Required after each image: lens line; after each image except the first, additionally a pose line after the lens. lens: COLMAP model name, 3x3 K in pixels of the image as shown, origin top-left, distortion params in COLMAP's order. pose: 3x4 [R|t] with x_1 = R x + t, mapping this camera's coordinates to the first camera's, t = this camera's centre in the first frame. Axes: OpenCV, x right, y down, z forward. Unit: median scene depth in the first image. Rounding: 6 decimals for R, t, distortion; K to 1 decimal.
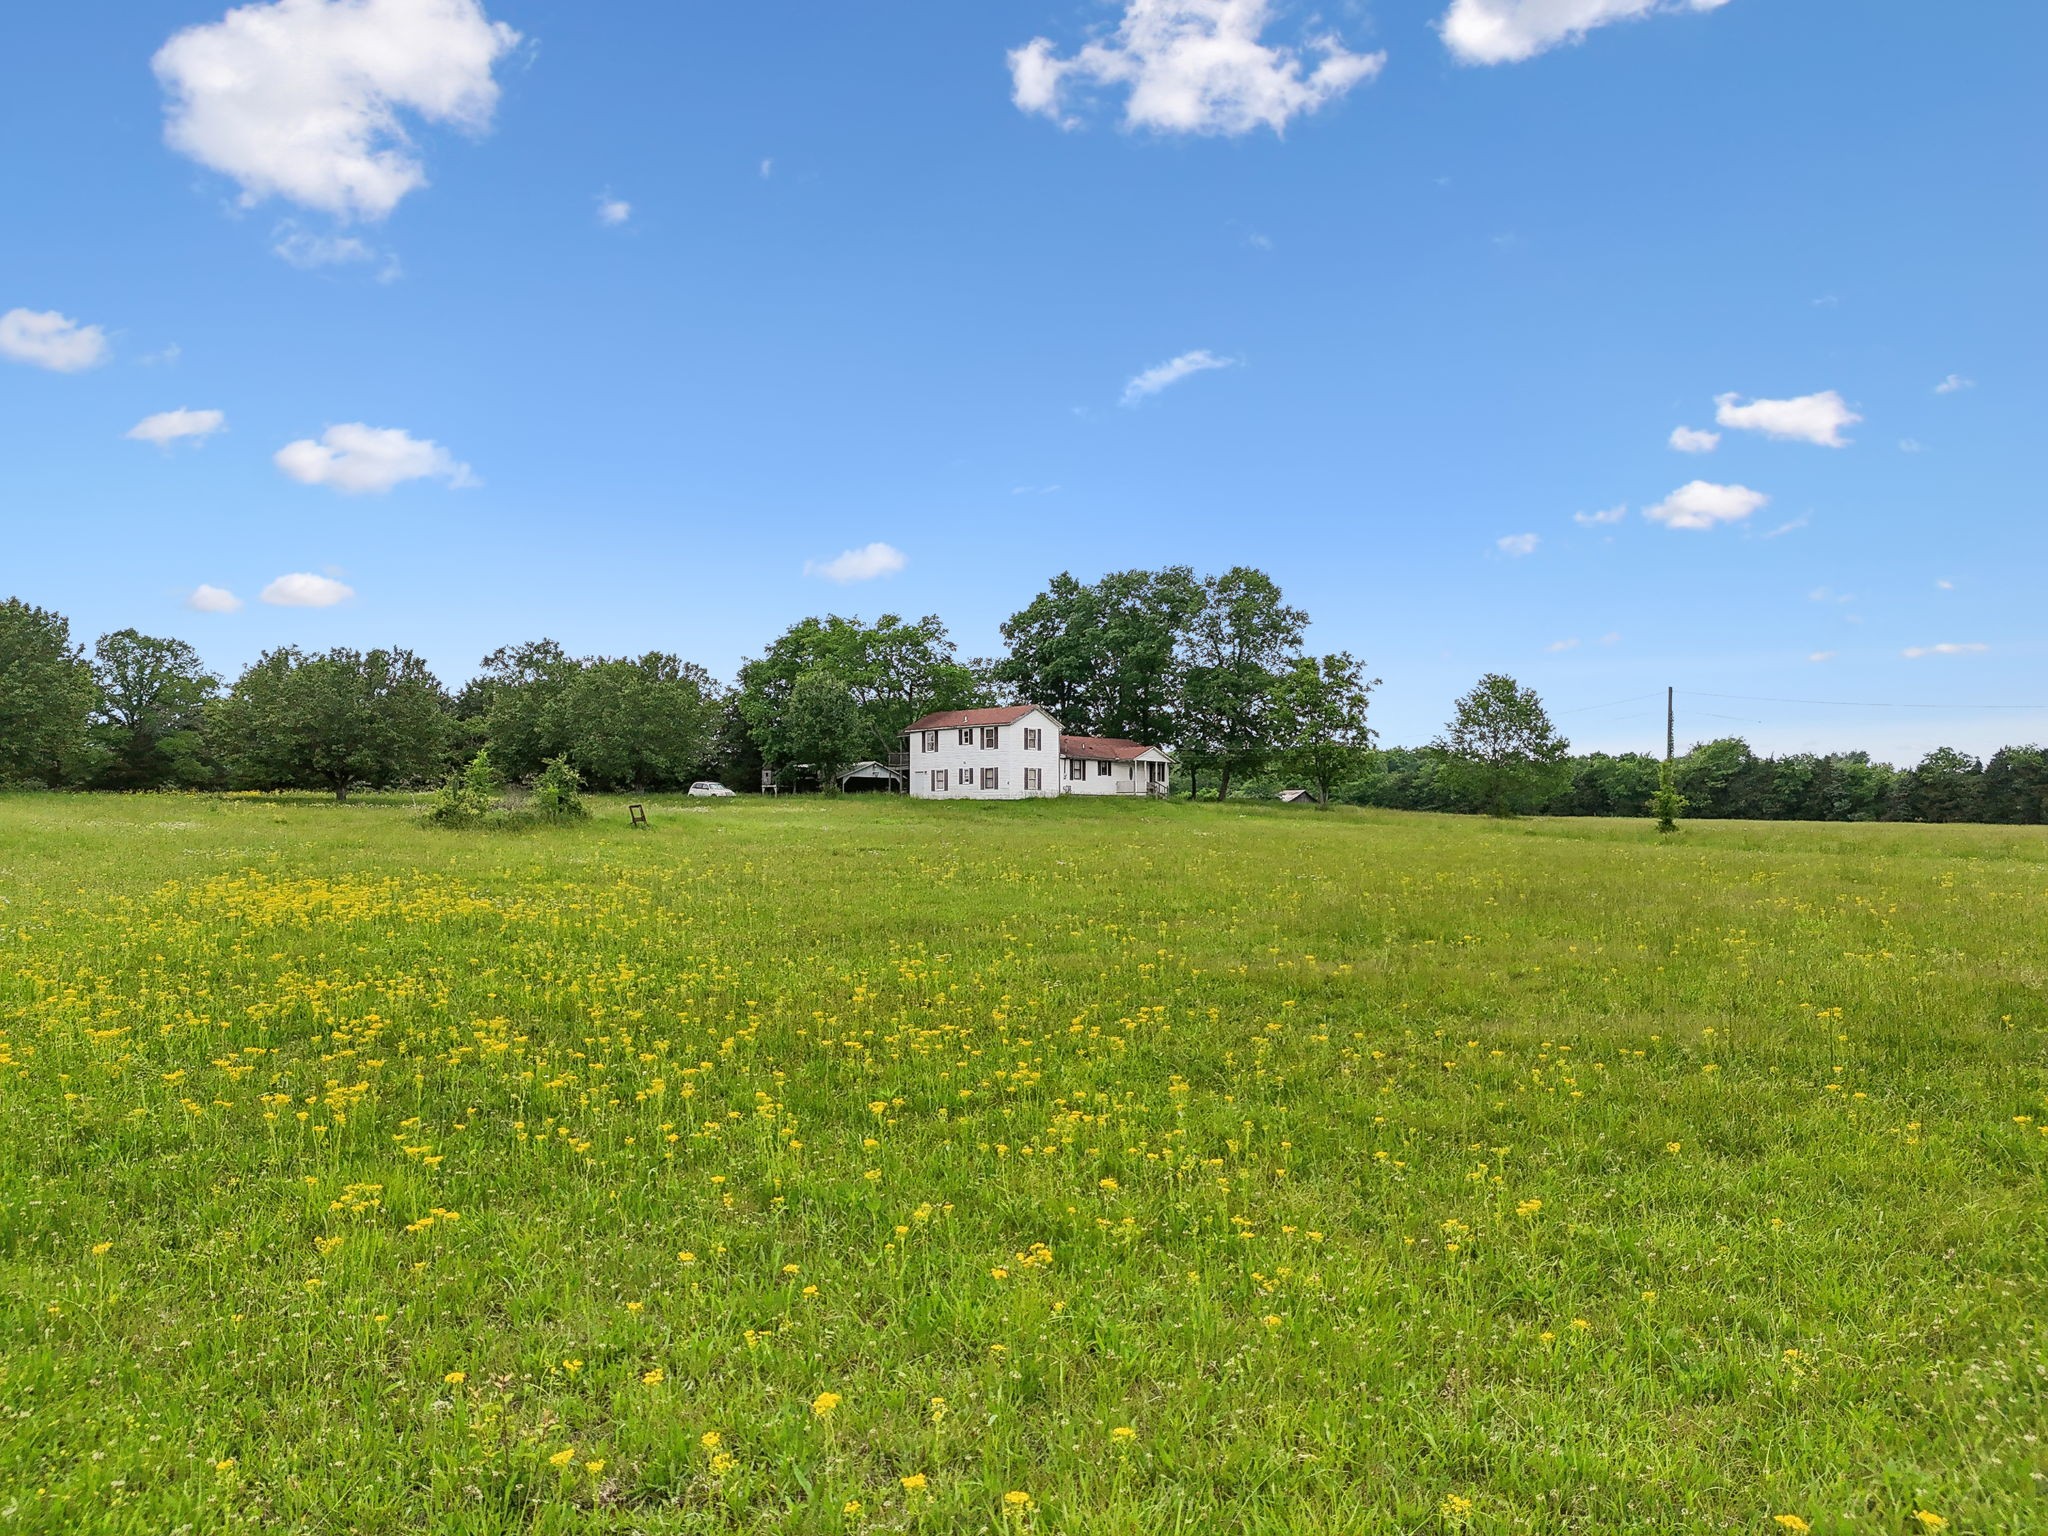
lens RADIAL K [[1542.3, 0, 1025.9], [0, 1542.3, 773.0], [0, 0, 1]] dist [-0.000482, -0.009394]
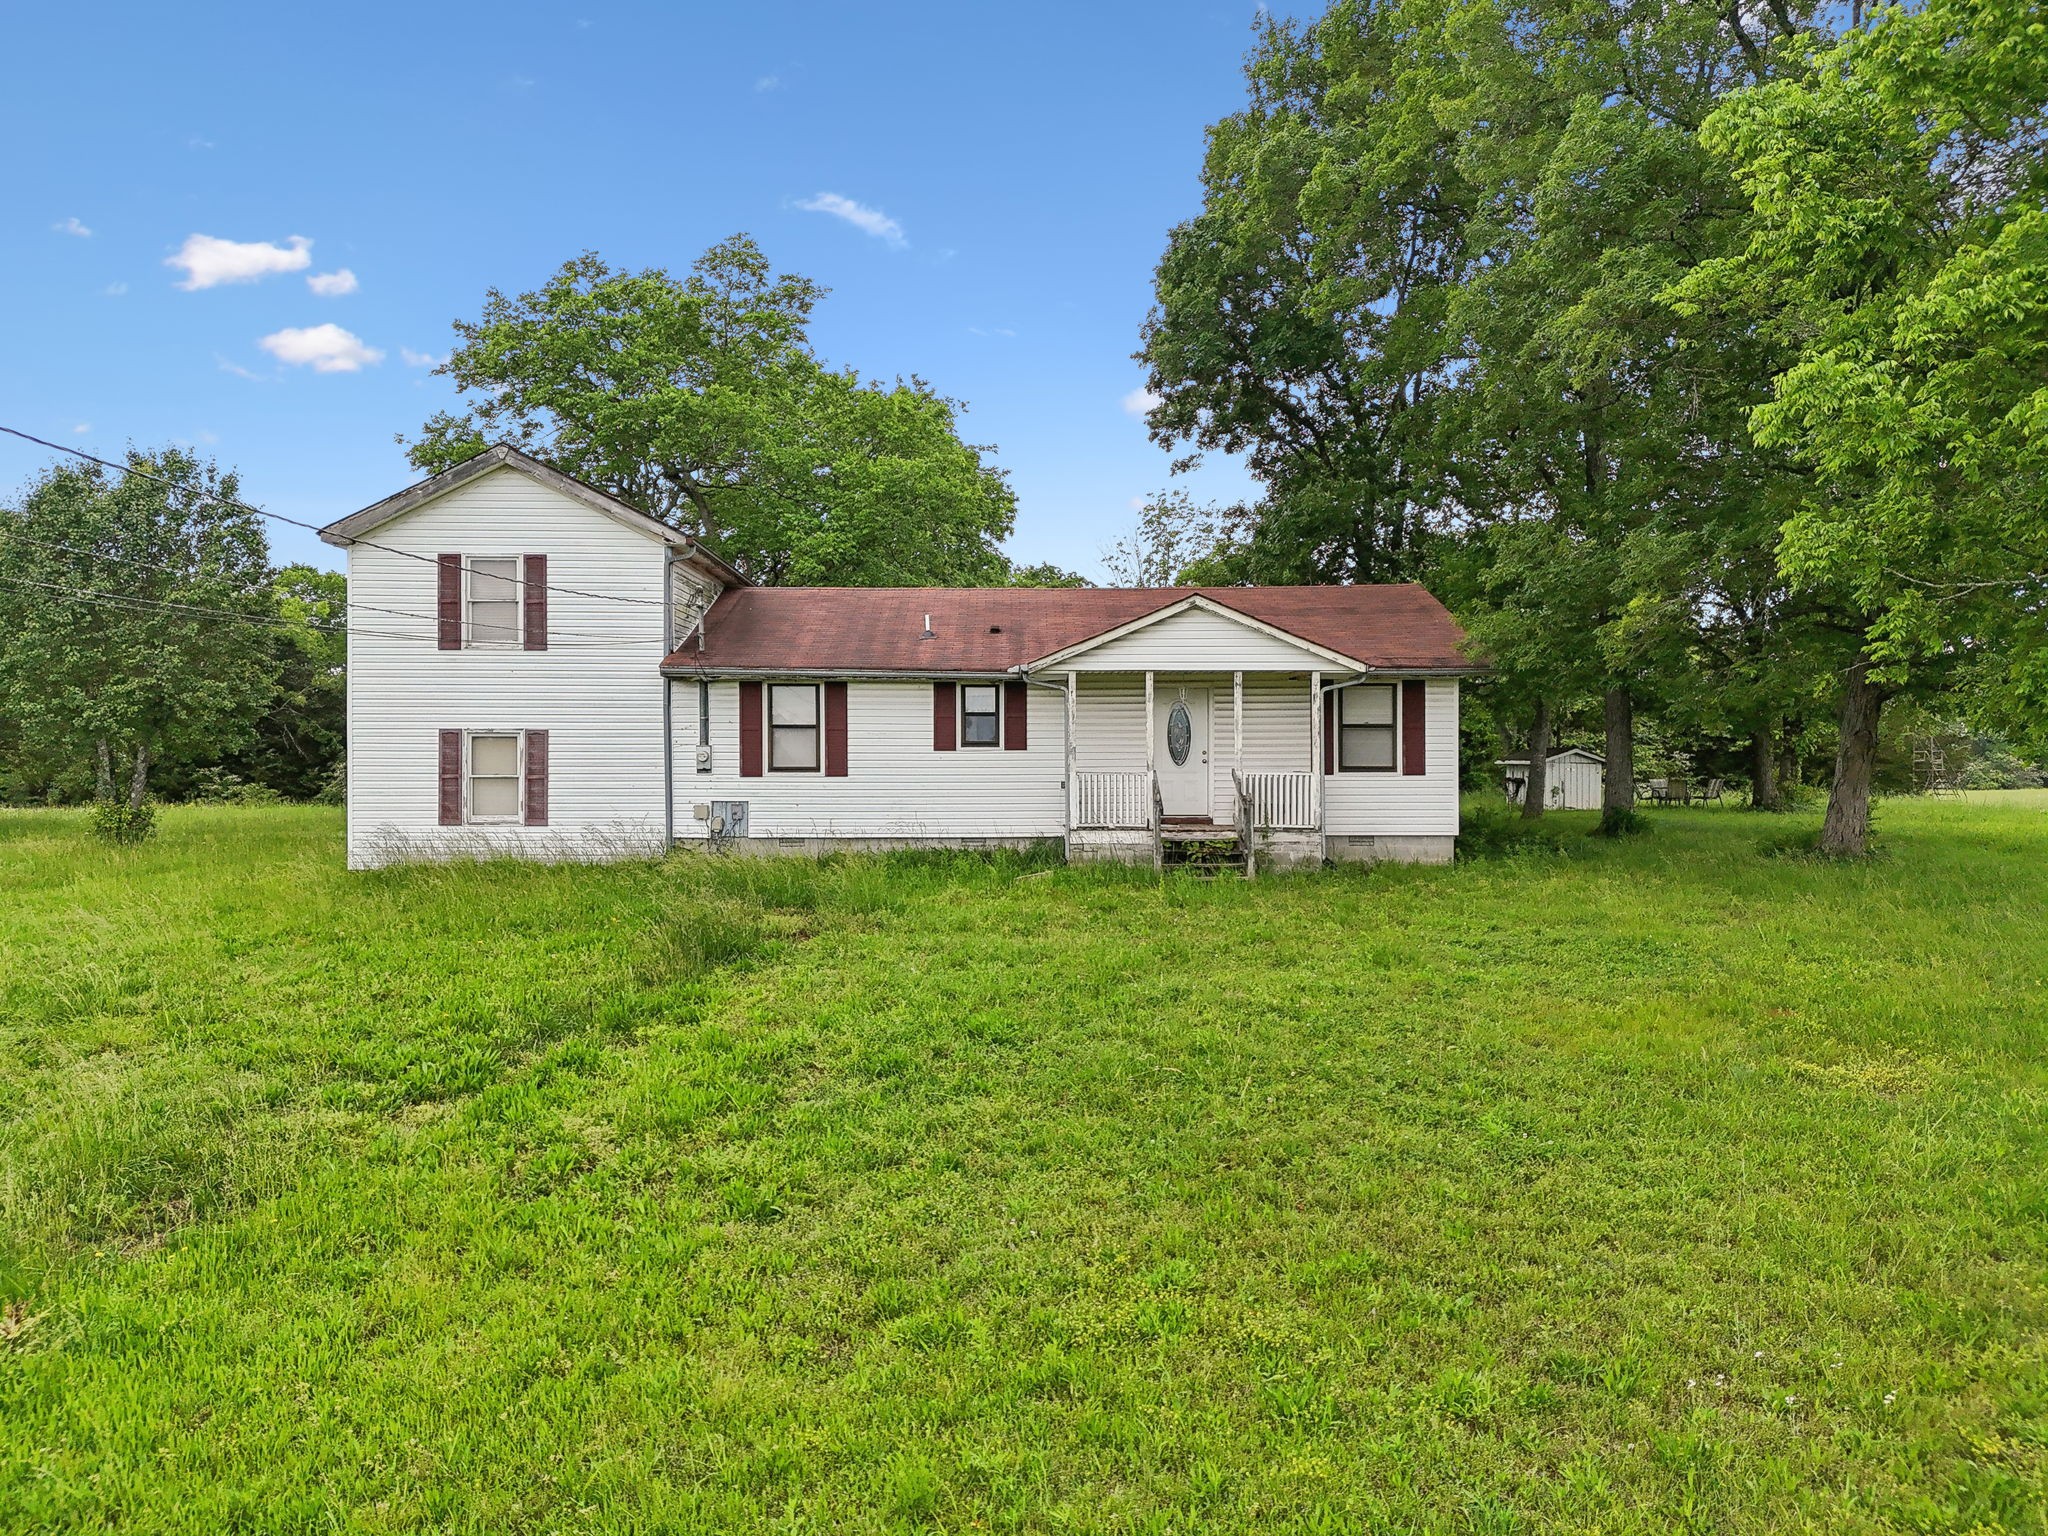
lens RADIAL K [[1542.3, 0, 1019.4], [0, 1542.3, 756.2], [0, 0, 1]] dist [-0.000482, -0.009394]
pose [[0.700339, -0.006304, -0.713782, 0.211858], [0.027841, 0.999441, 0.018489, -0.001266], [0.713267, -0.032821, 0.700123, 0.865301]]
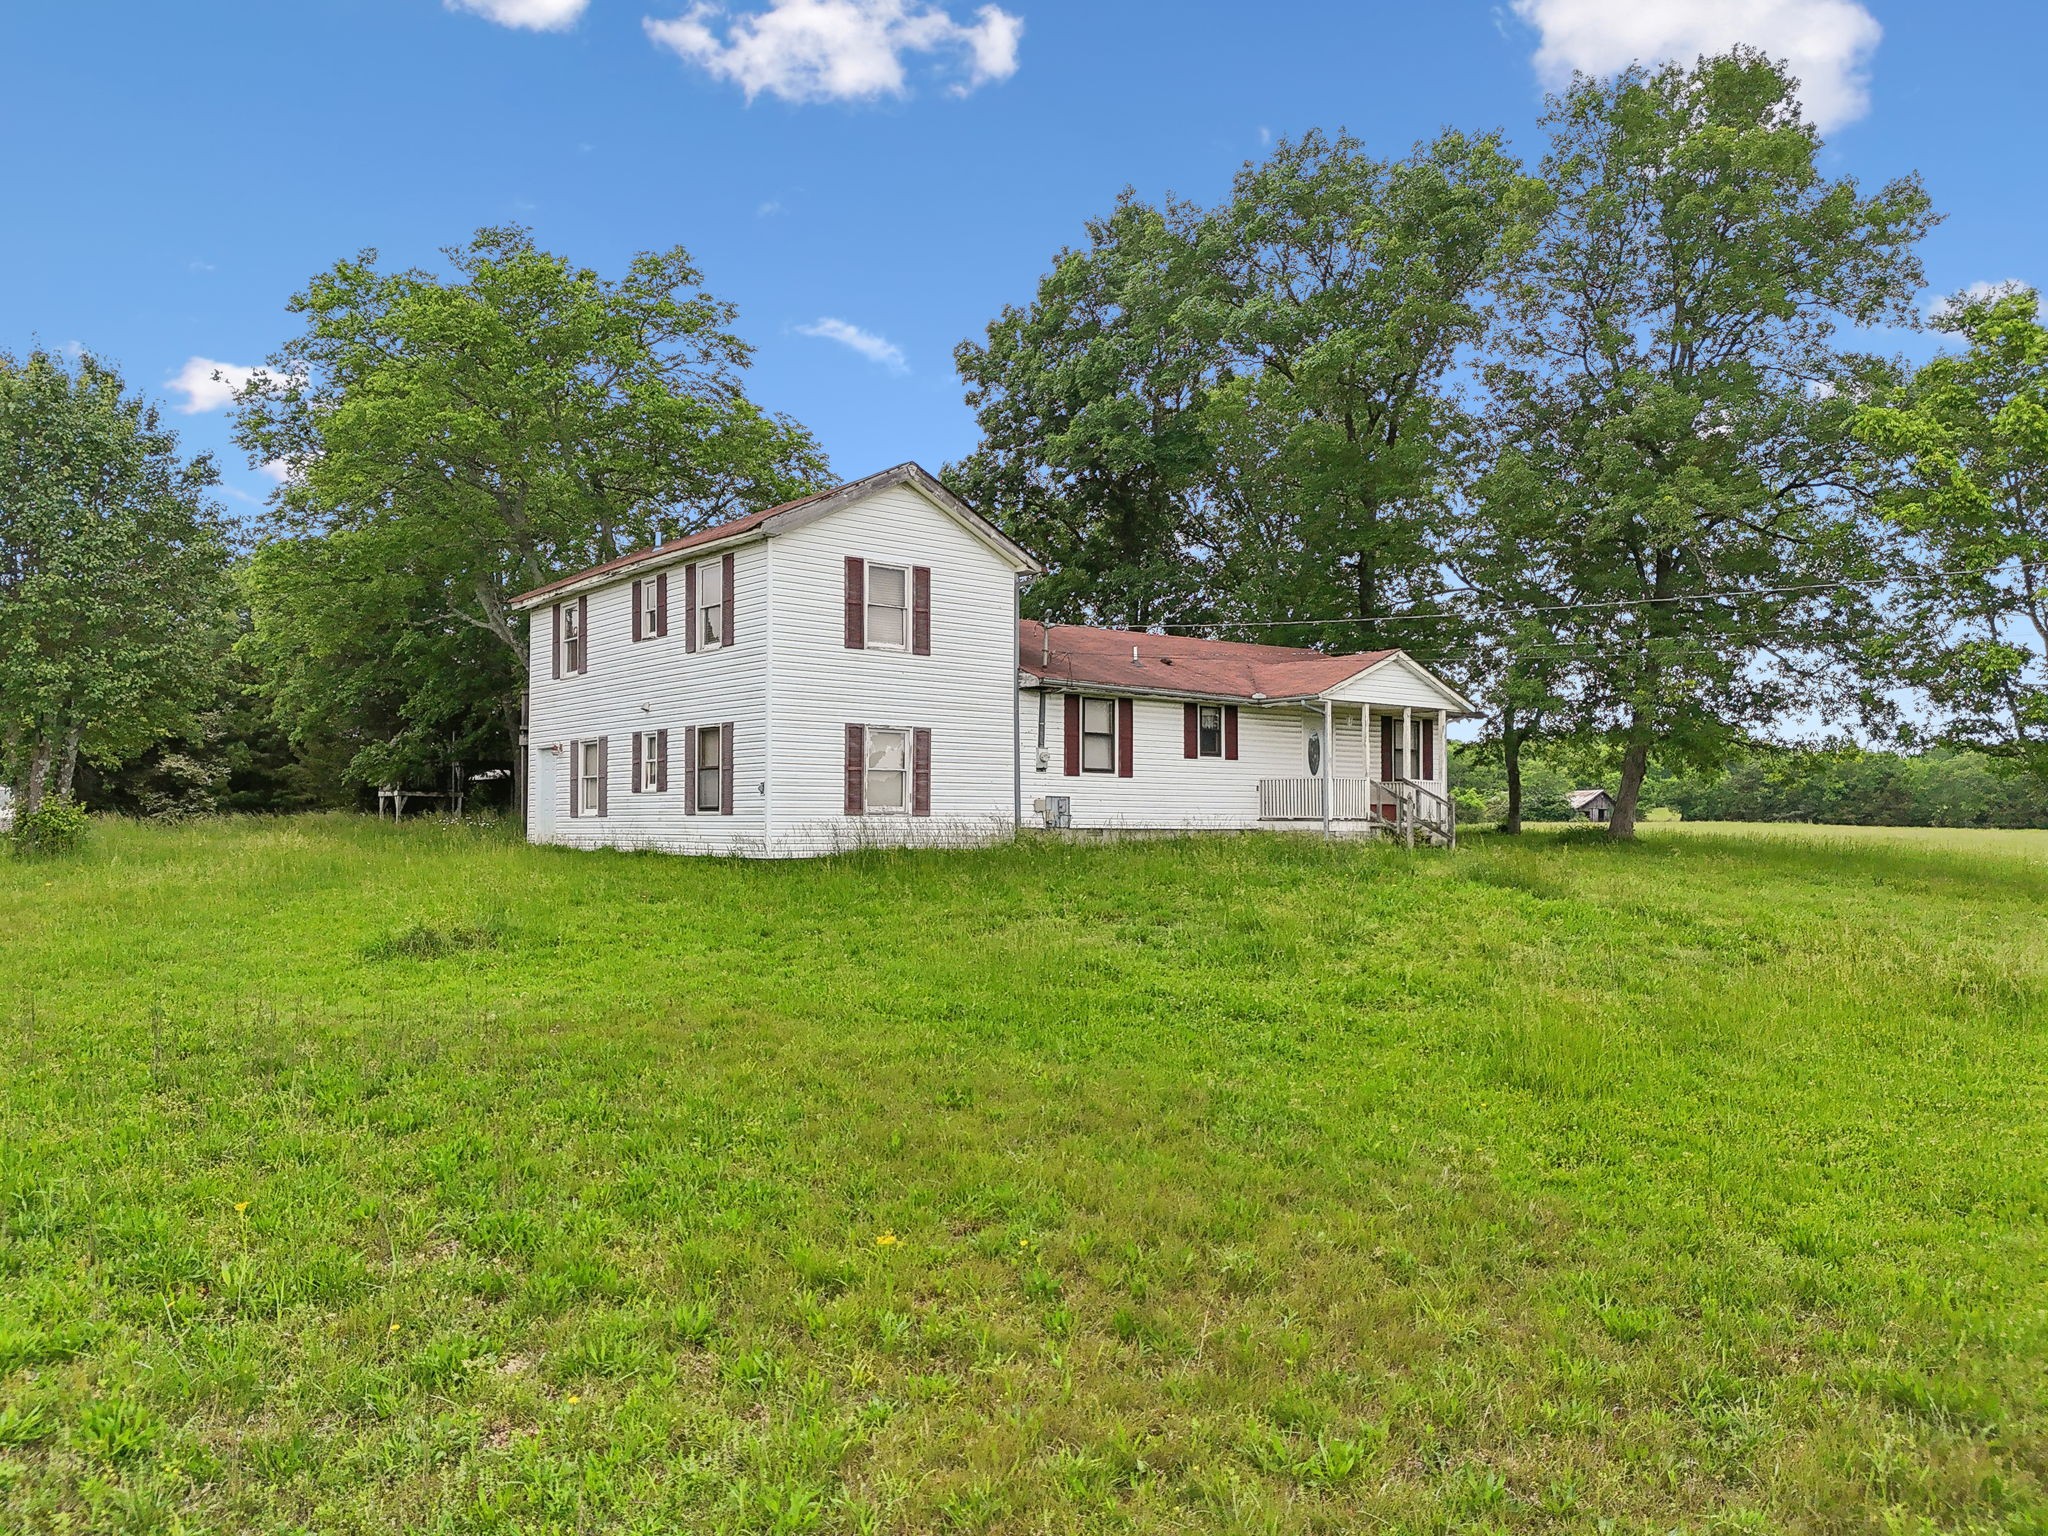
lens RADIAL K [[1542.3, 0, 1018.1], [0, 1542.3, 761.3], [0, 0, 1]] dist [-0.000482, -0.009394]
pose [[0.989796, -0.003147, -0.142460, 0.056924], [0.002448, 0.999984, -0.005081, 0.003487], [0.142474, 0.004681, 0.989787, 0.737853]]
